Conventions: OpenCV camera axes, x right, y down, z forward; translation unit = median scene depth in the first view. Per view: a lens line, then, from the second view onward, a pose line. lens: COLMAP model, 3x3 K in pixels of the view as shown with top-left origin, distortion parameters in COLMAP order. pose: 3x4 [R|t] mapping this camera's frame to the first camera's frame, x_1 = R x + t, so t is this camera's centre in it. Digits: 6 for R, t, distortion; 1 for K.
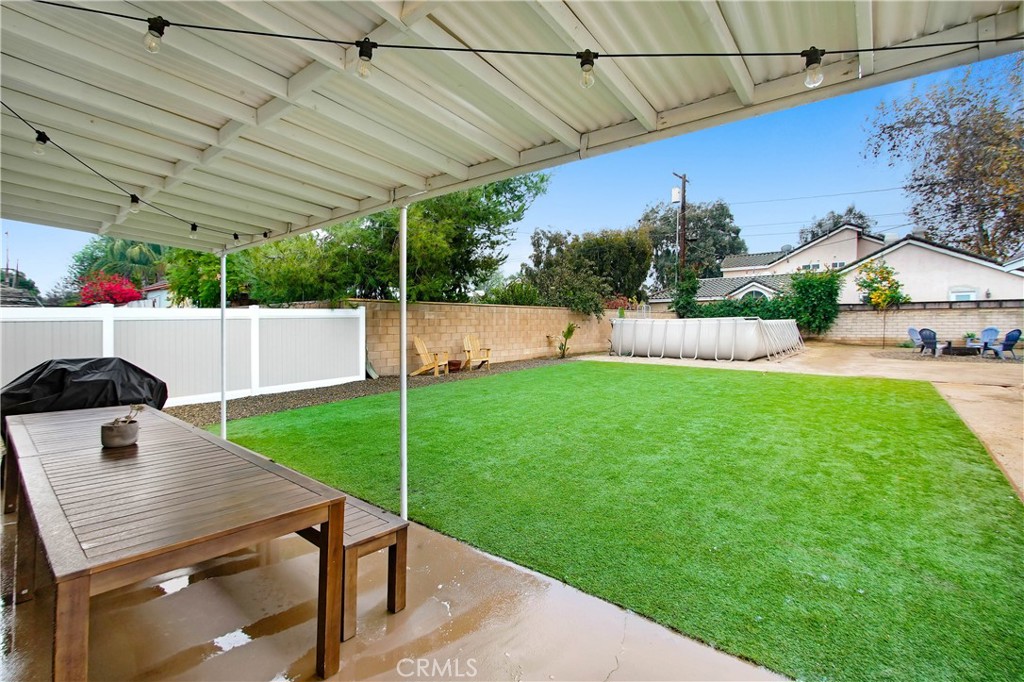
lens RADIAL K [[466.0, 0, 515.3], [0, 466.0, 329.2], [0, 0, 1]] dist [-0.022123, 0.000385]
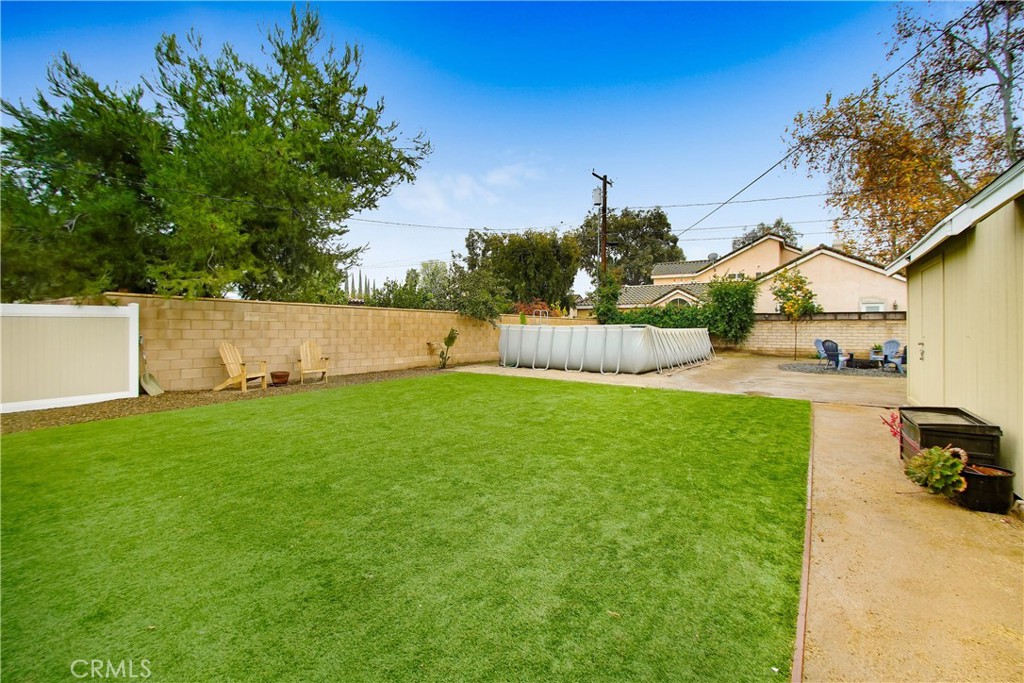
lens RADIAL K [[471.4, 0, 512.1], [0, 471.4, 322.9], [0, 0, 1]] dist [-0.032165, -0.000199]
pose [[0.995526, 0.016057, 0.093108, 0.102564], [-0.013700, 0.999571, -0.025900, -0.001744], [-0.093484, 0.024508, 0.995319, 0.068791]]
